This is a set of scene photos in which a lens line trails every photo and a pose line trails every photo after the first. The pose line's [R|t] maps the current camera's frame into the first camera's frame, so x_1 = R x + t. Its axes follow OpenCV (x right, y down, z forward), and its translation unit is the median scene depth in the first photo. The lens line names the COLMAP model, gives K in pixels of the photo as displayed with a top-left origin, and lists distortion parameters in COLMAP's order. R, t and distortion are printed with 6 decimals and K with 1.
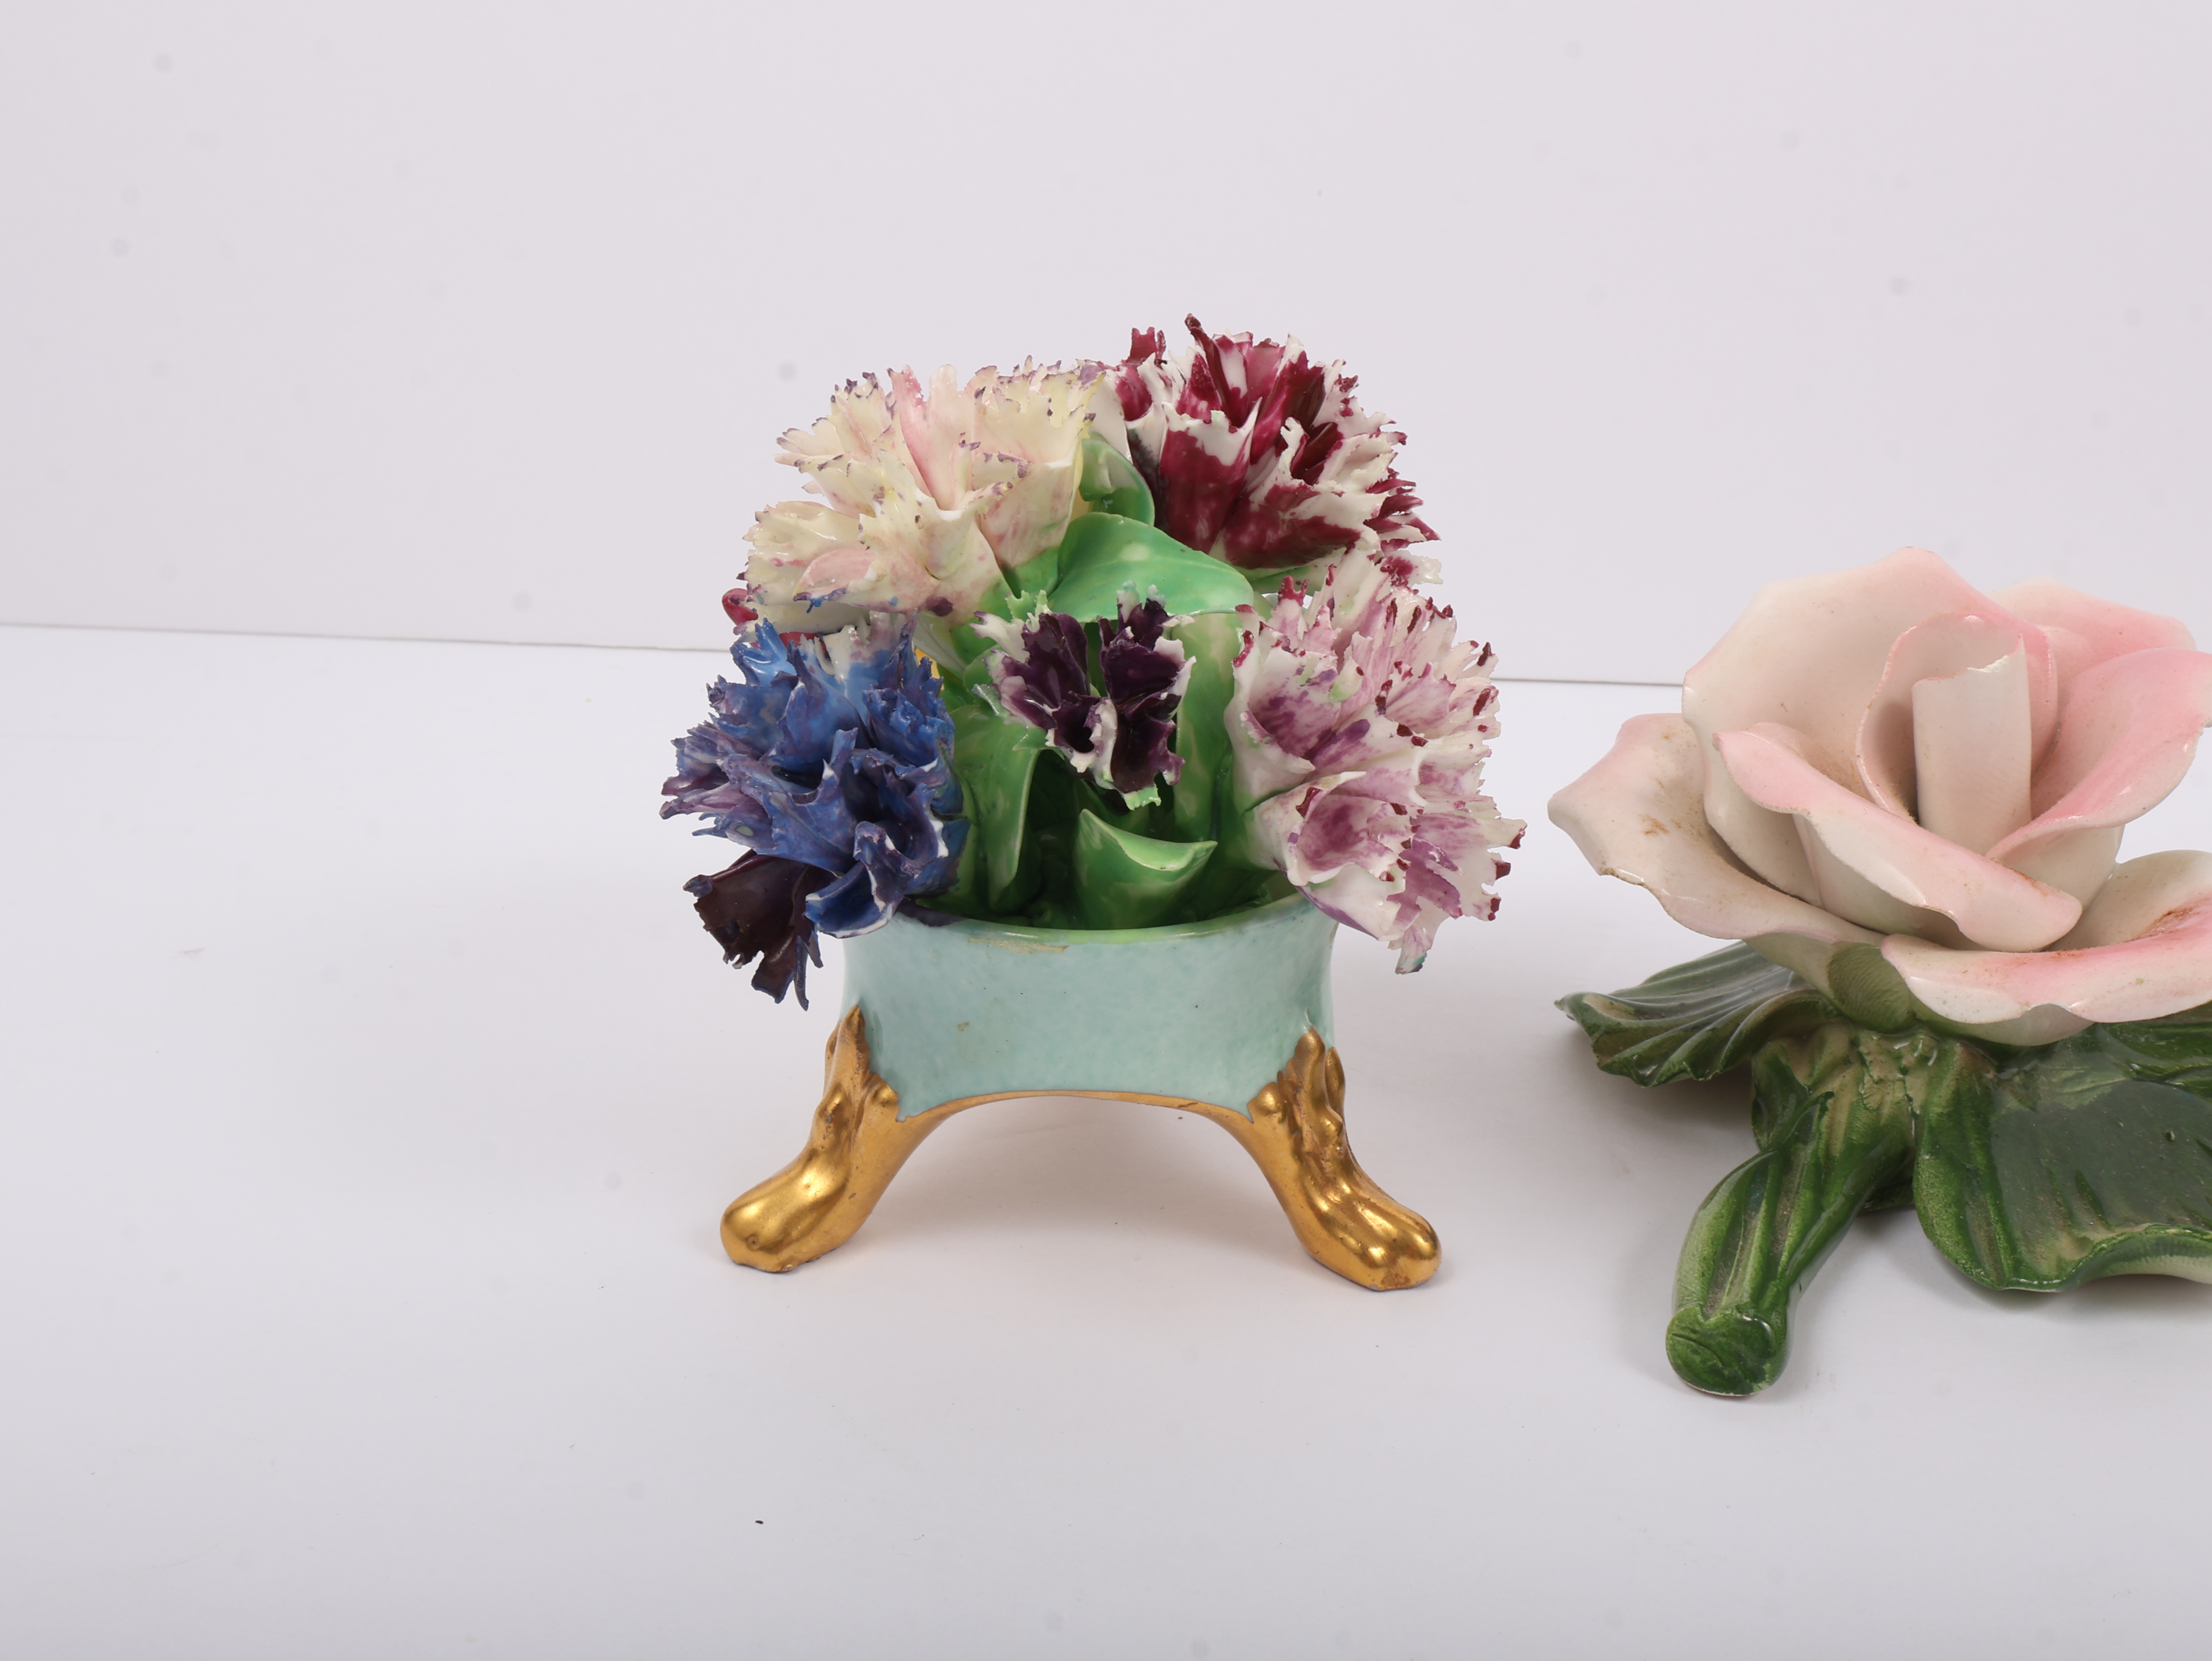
lens RADIAL K [[2760.5, 0, 1111.2], [0, 2760.5, 825.9], [0, 0, 1]] dist [-0.000838, 0.000000]
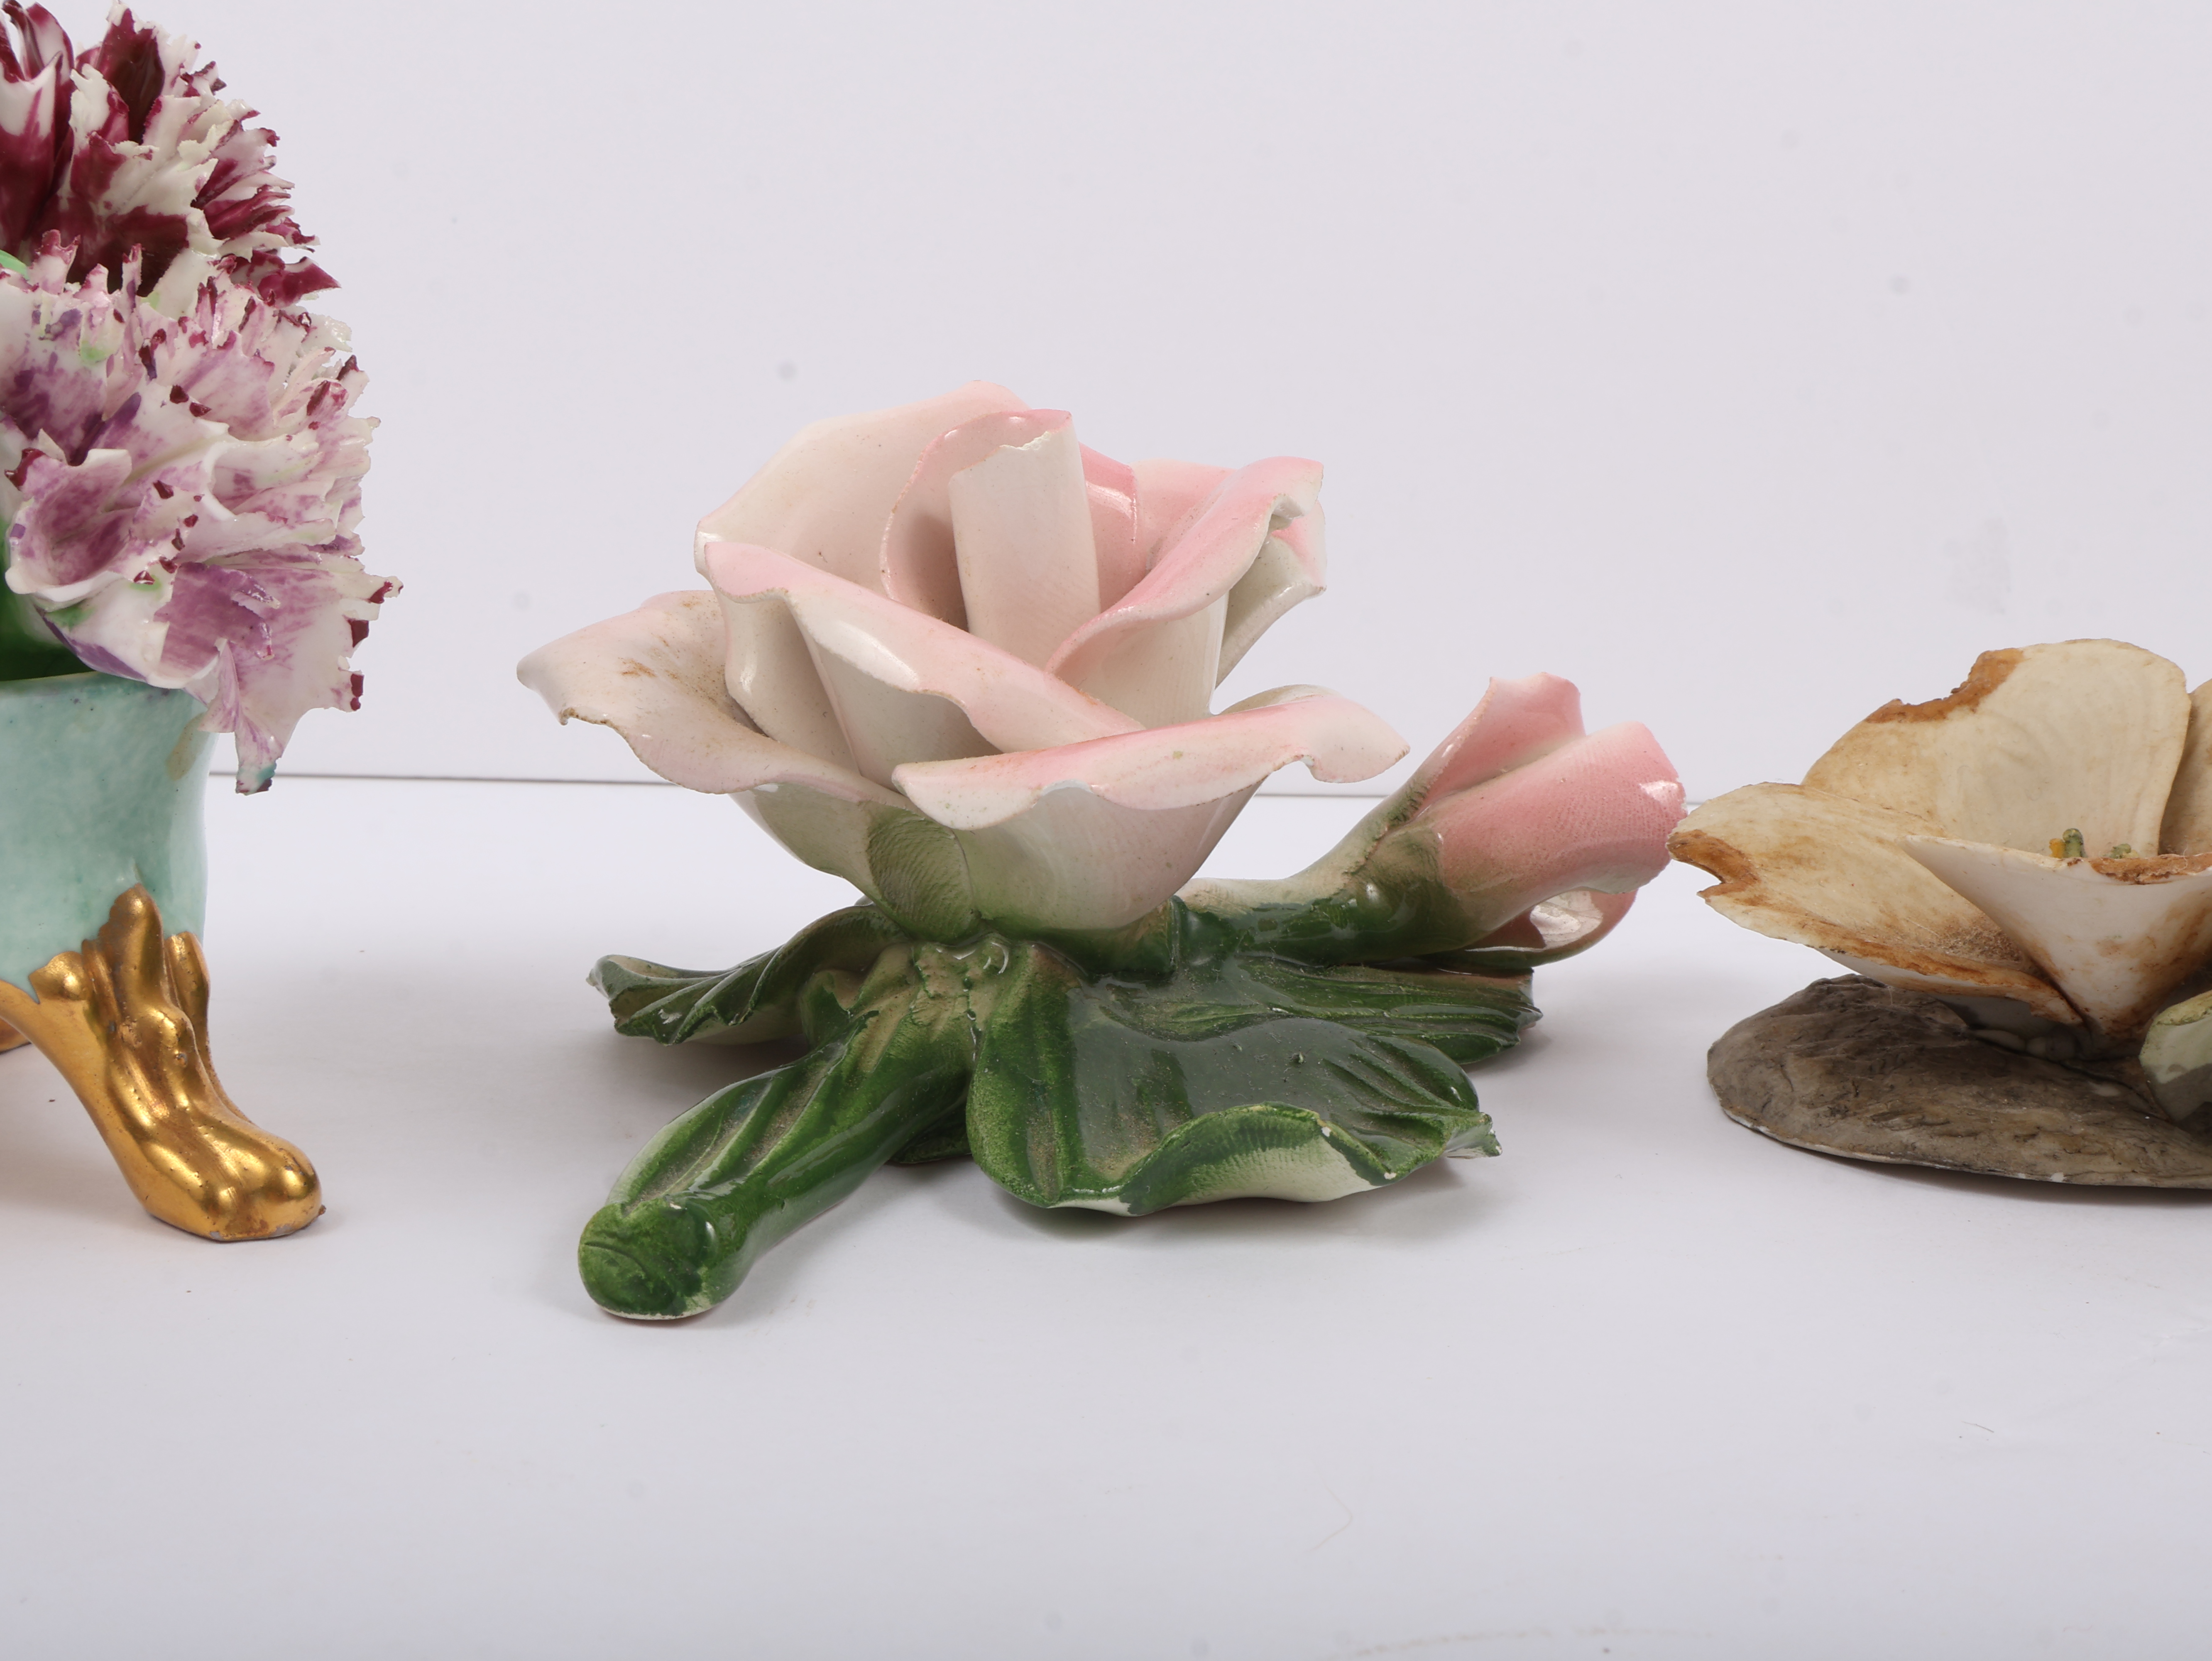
lens RADIAL K [[2795.9, 0, 1102.3], [0, 2795.9, 836.3], [0, 0, 1]] dist [0.006580, 0.000000]
pose [[0.986032, -0.001667, 0.166546, 0.202459], [0.032652, 0.982480, -0.183484, 0.205686], [-0.163322, 0.186359, 0.968812, 0.222649]]
